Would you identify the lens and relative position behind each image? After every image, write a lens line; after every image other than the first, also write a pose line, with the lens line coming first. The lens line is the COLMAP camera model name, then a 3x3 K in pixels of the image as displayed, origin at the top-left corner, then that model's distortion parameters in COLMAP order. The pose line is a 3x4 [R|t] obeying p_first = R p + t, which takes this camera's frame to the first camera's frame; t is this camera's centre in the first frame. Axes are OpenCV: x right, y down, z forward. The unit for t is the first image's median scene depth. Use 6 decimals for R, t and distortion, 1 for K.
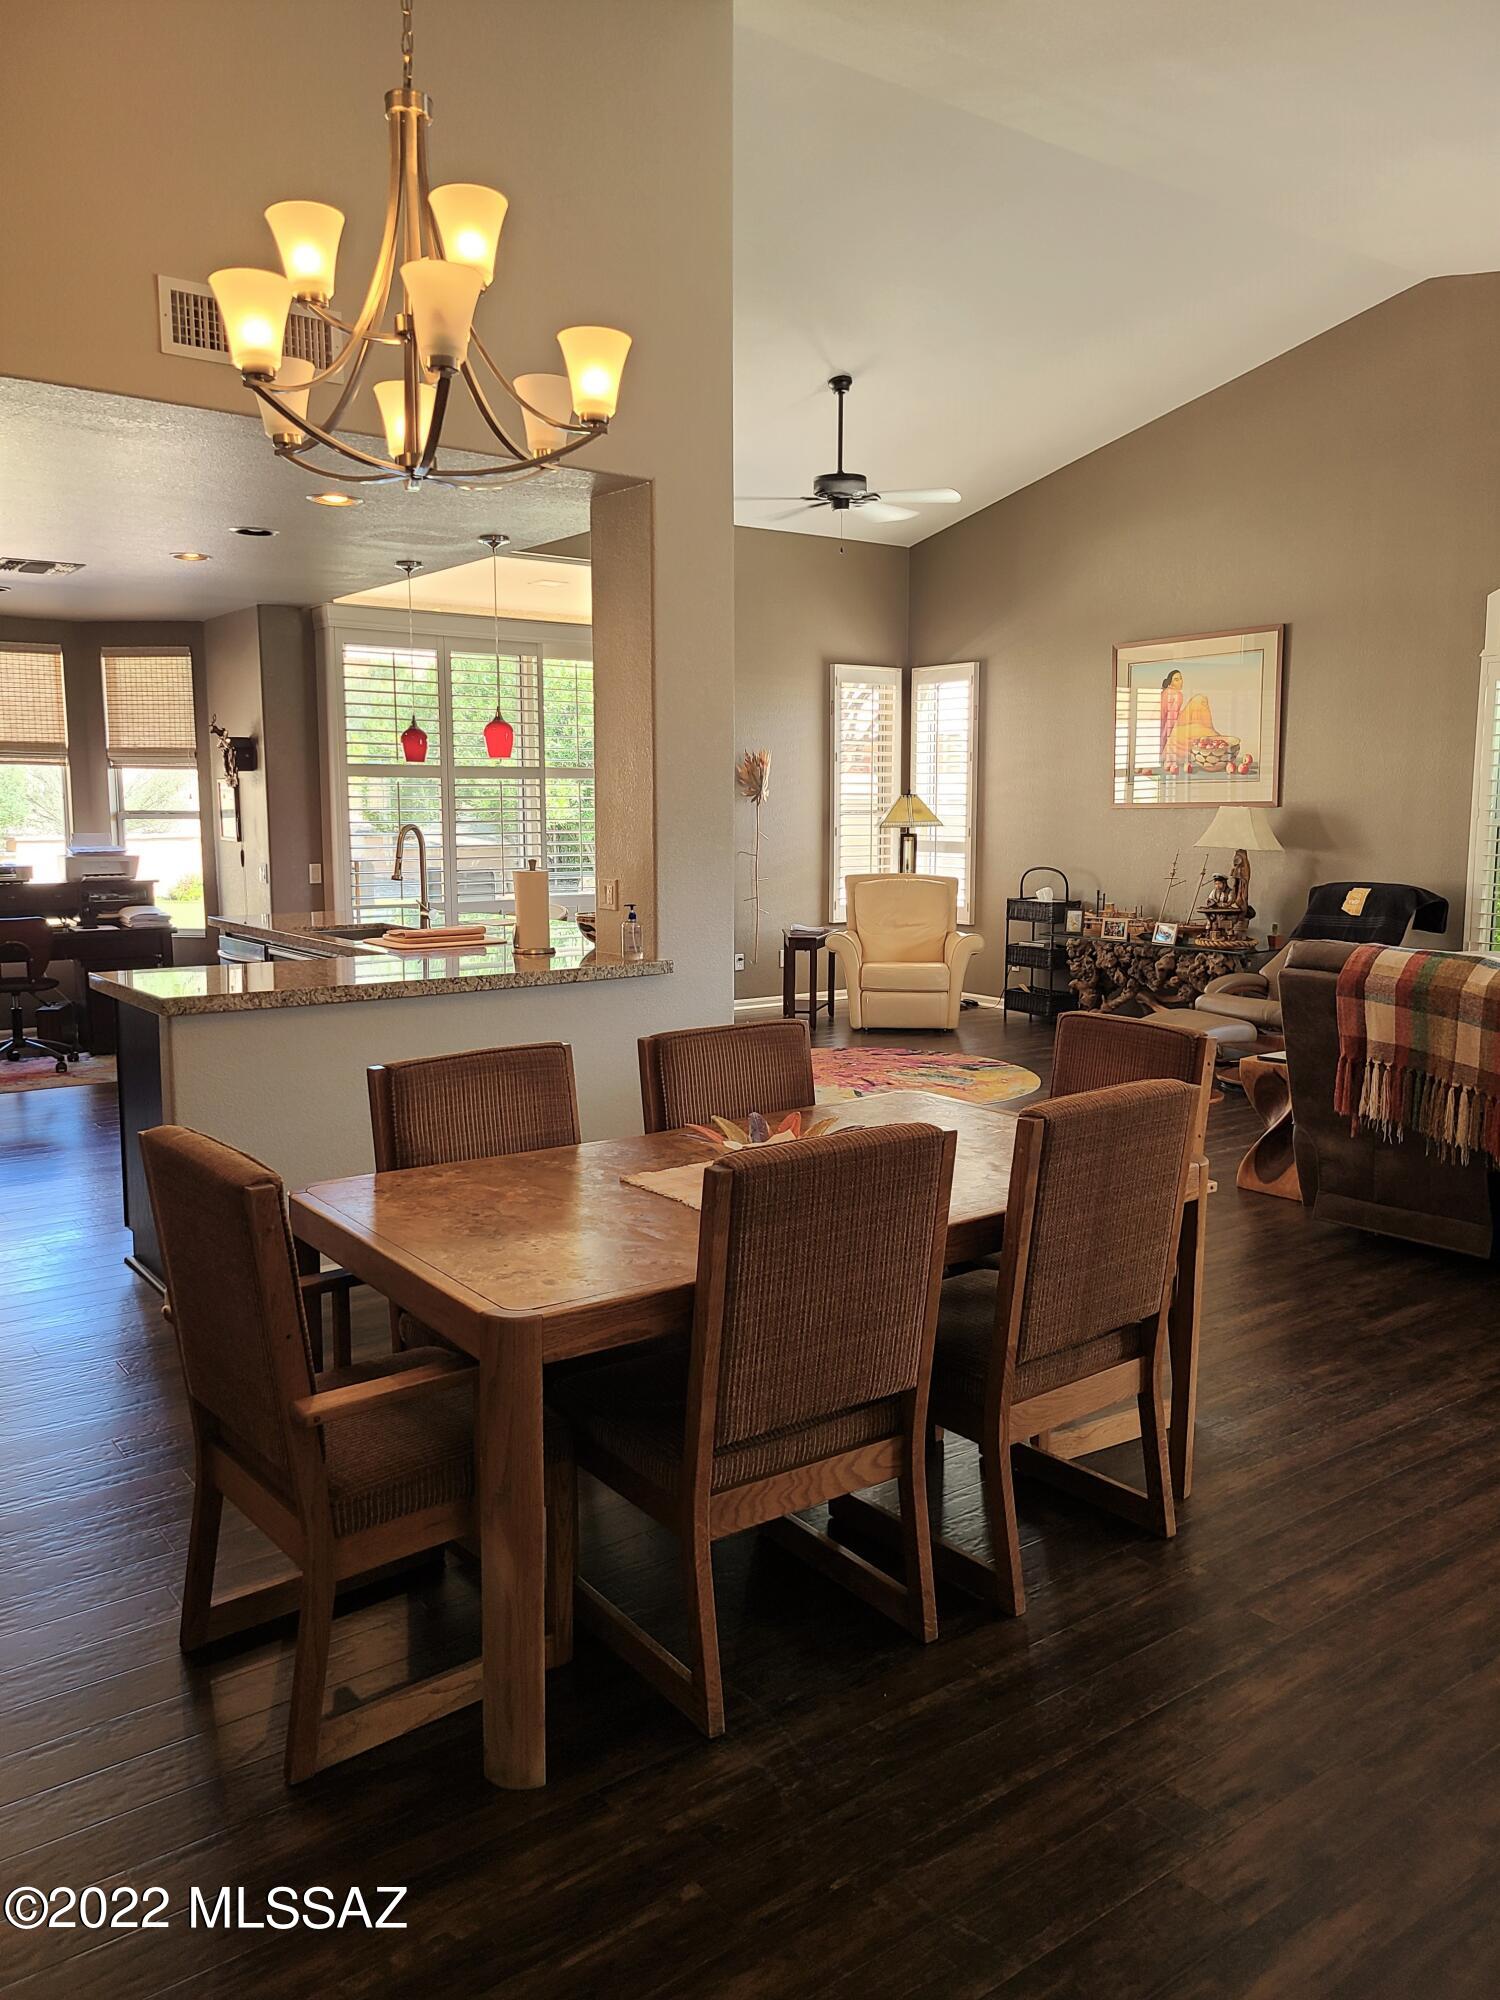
lens RADIAL K [[1483.0, 0, 749.1], [0, 1483.0, 993.3], [0, 0, 1]] dist [0.038442, -0.027833]
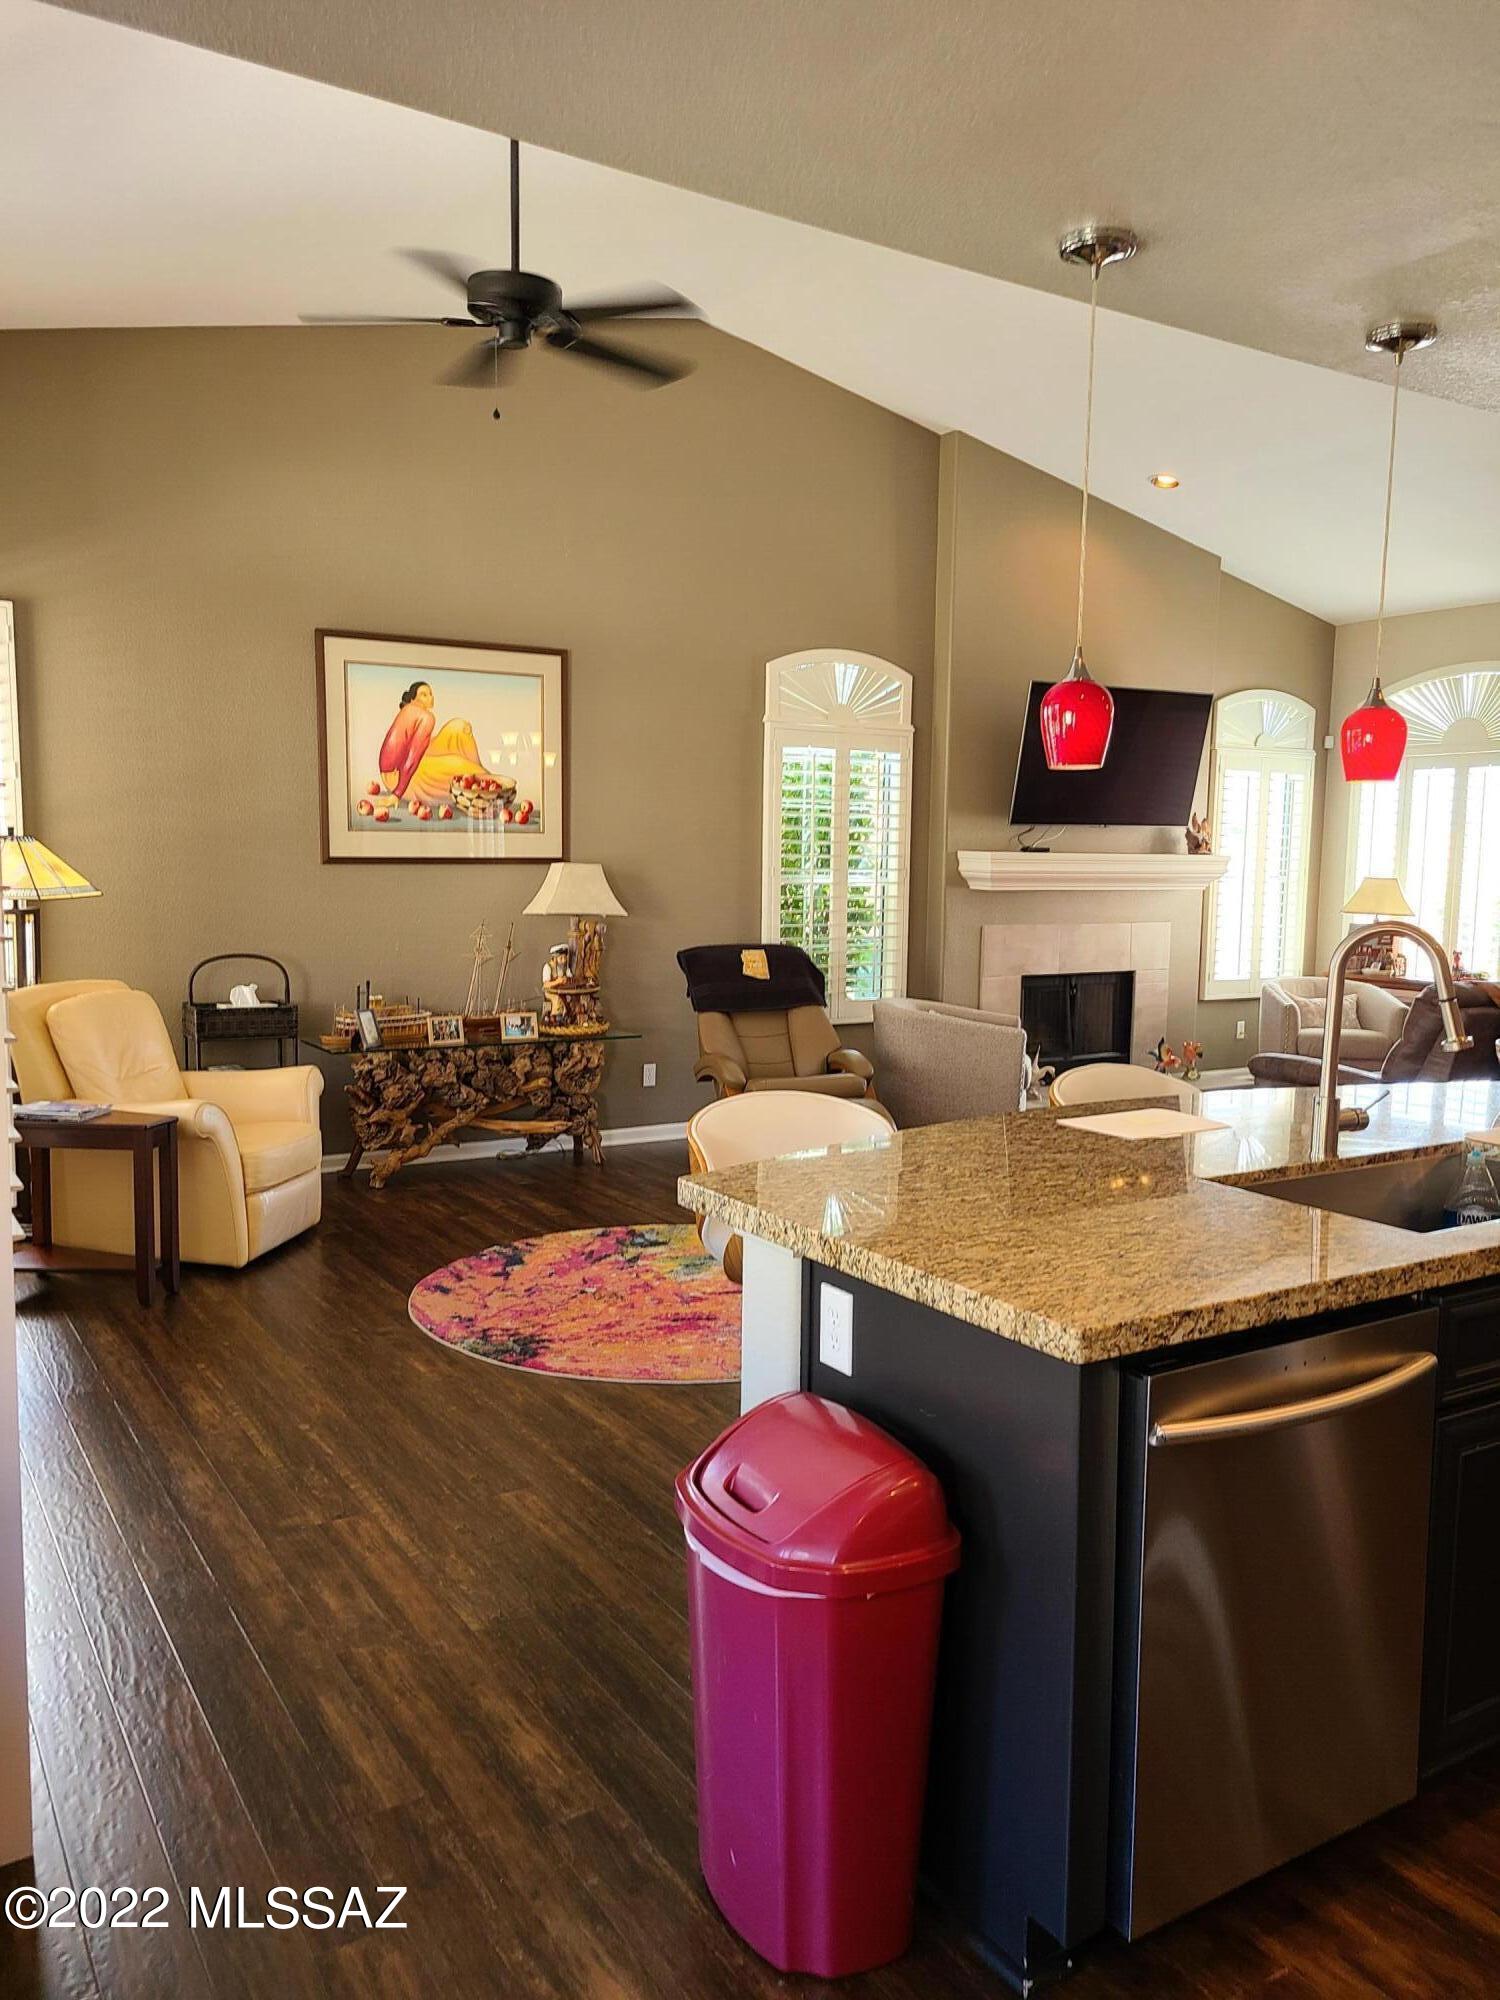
lens RADIAL K [[1483.0, 0, 723.1], [0, 1483.0, 1020.9], [0, 0, 1]] dist [0.038442, -0.027833]
pose [[0.076214, -0.099693, 0.992095, -0.479412], [0.119713, 0.988707, 0.090156, -0.099993], [-0.989879, 0.111896, 0.087288, 0.828908]]
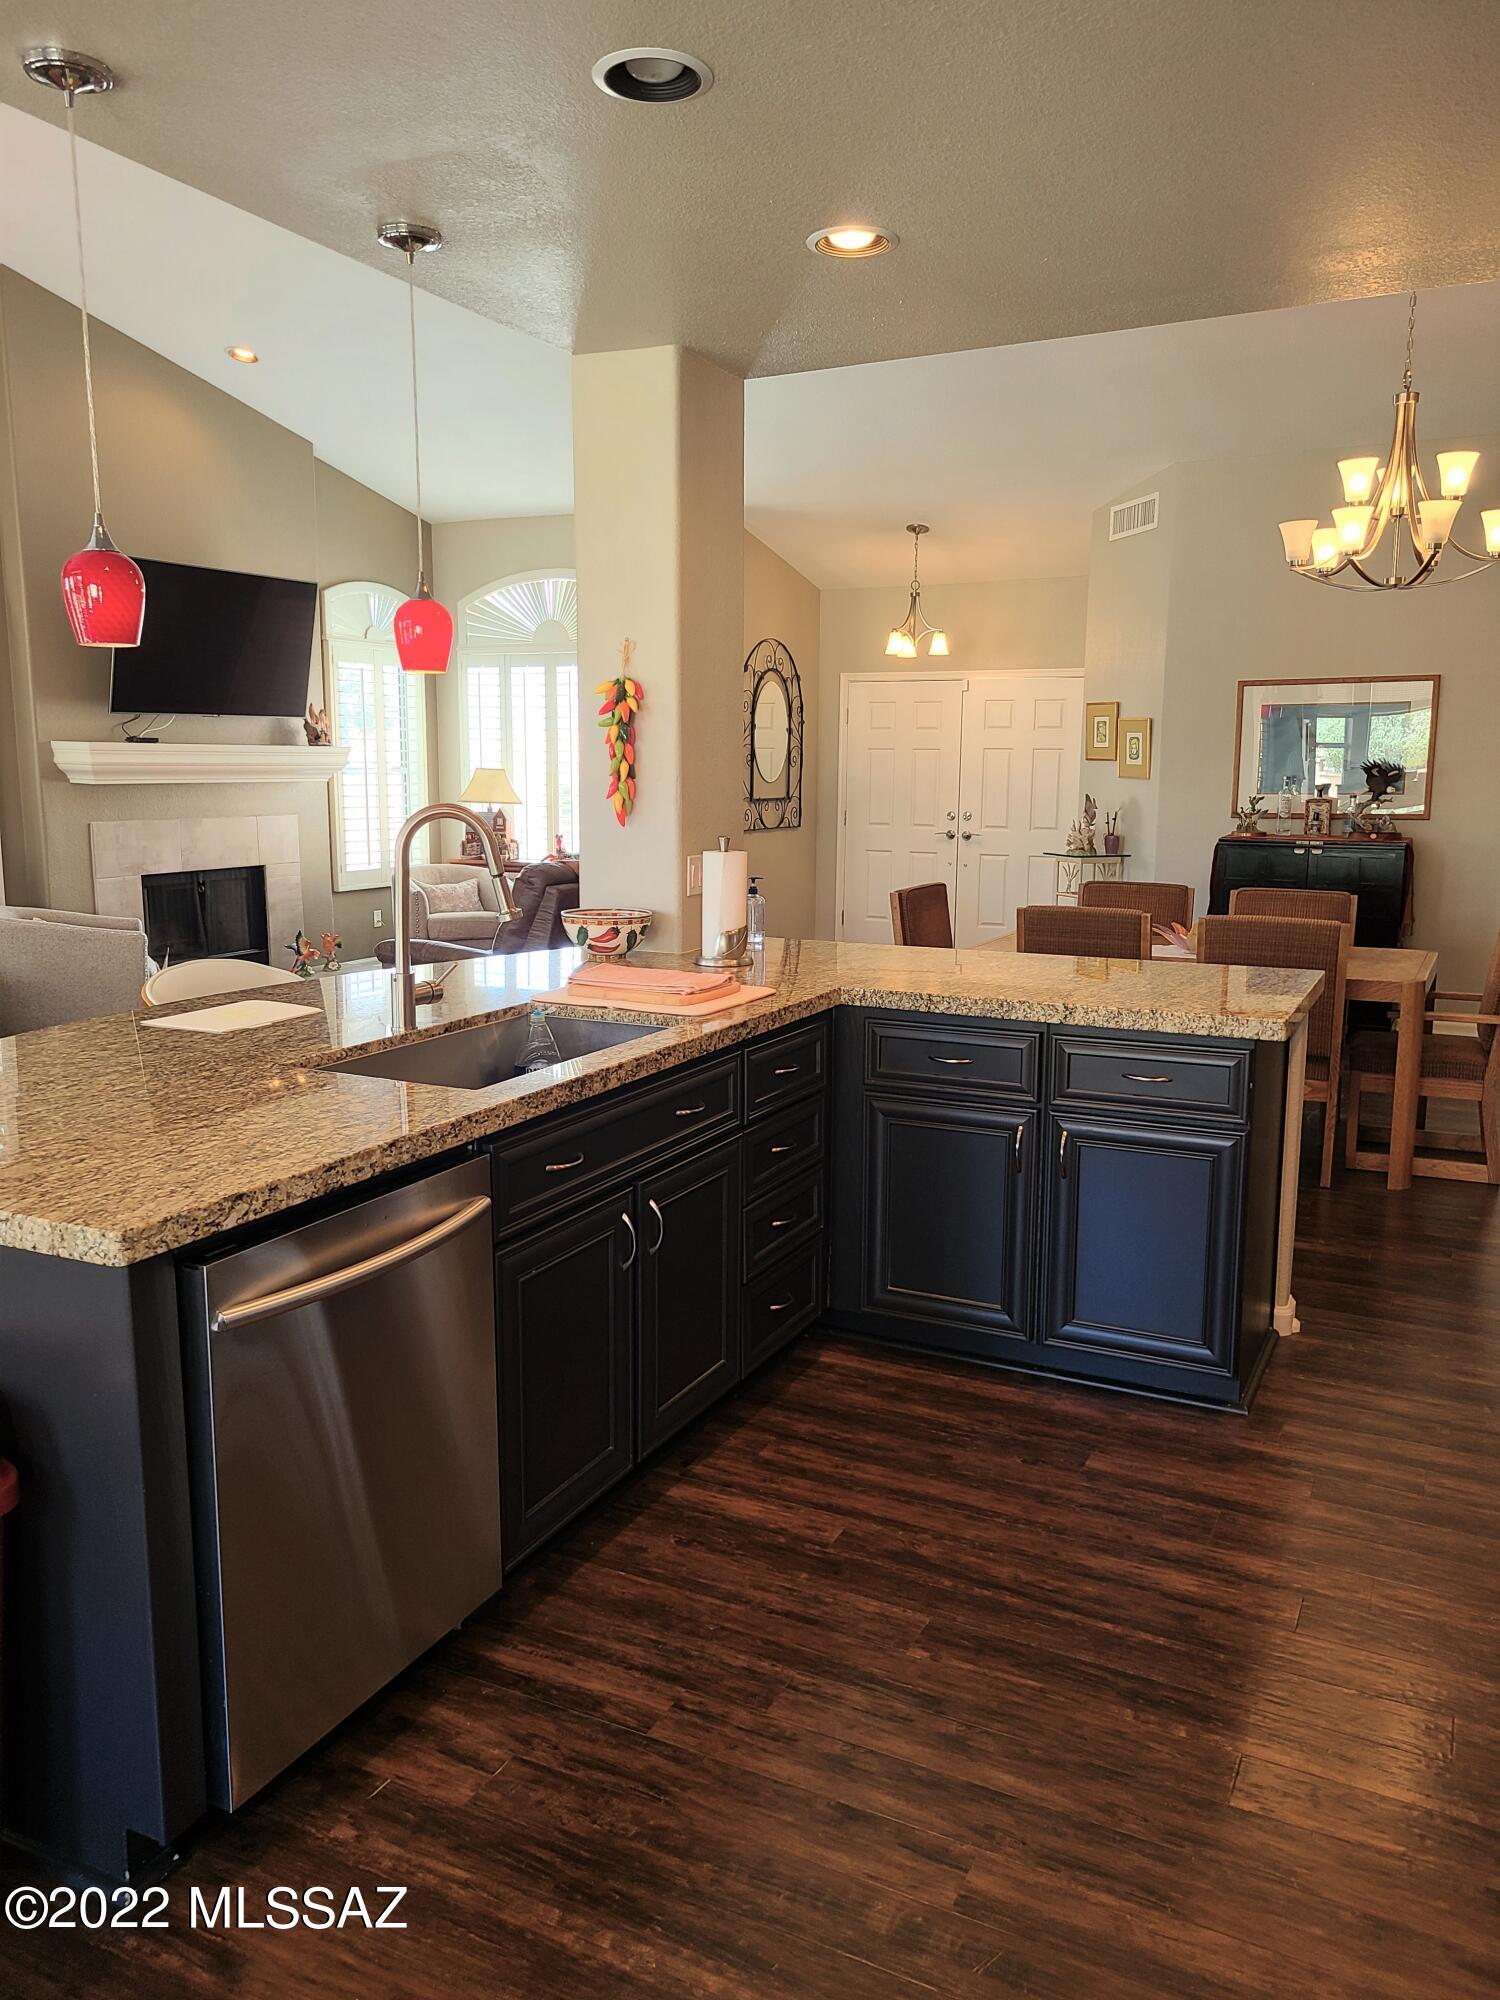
lens RADIAL K [[1483.0, 0, 746.9], [0, 1483.0, 1008.7], [0, 0, 1]] dist [0.038442, -0.027833]
pose [[-0.469201, -0.140172, 0.871896, -0.484809], [0.115750, 0.969042, 0.218079, -0.095671], [-0.875473, 0.203245, -0.438451, 0.809681]]
